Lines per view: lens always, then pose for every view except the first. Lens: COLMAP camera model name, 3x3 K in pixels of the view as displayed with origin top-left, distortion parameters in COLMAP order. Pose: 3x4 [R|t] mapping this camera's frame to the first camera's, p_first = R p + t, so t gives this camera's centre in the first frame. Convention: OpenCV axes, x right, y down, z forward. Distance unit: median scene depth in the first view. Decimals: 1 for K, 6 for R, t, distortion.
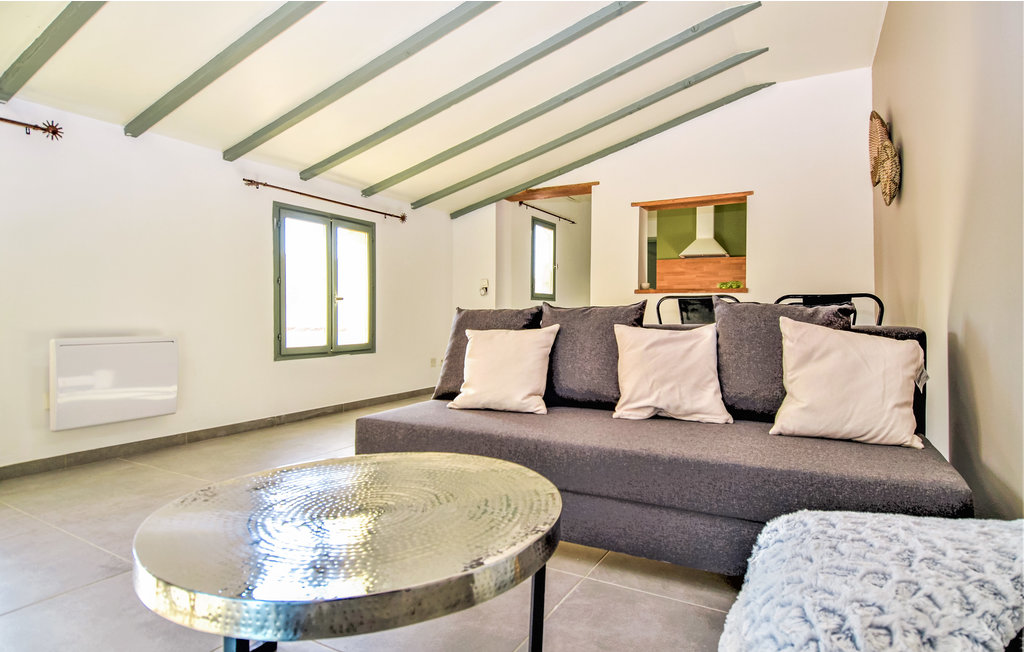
lens RADIAL K [[542.2, 0, 514.3], [0, 542.2, 322.4], [0, 0, 1]] dist [-0.002343, -0.000914]
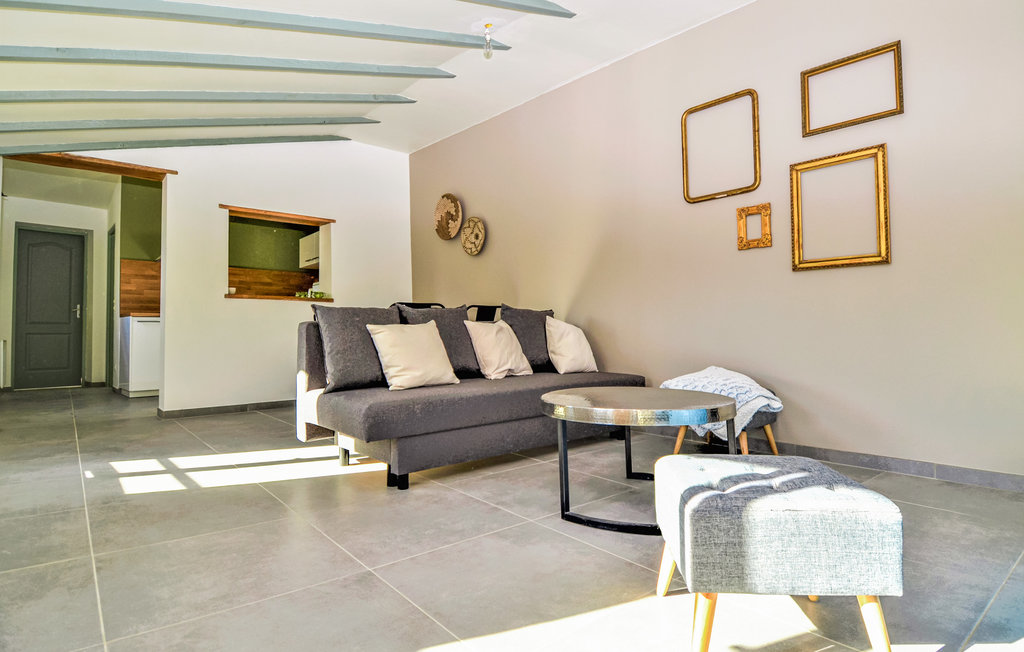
lens RADIAL K [[542.2, 0, 514.6], [0, 542.2, 324.9], [0, 0, 1]] dist [-0.002343, -0.000914]
pose [[0.363775, 0.010520, 0.931427, -1.162755], [0.015711, 0.999725, -0.017428, 0.048907], [-0.931354, 0.020973, 0.363510, 0.373748]]
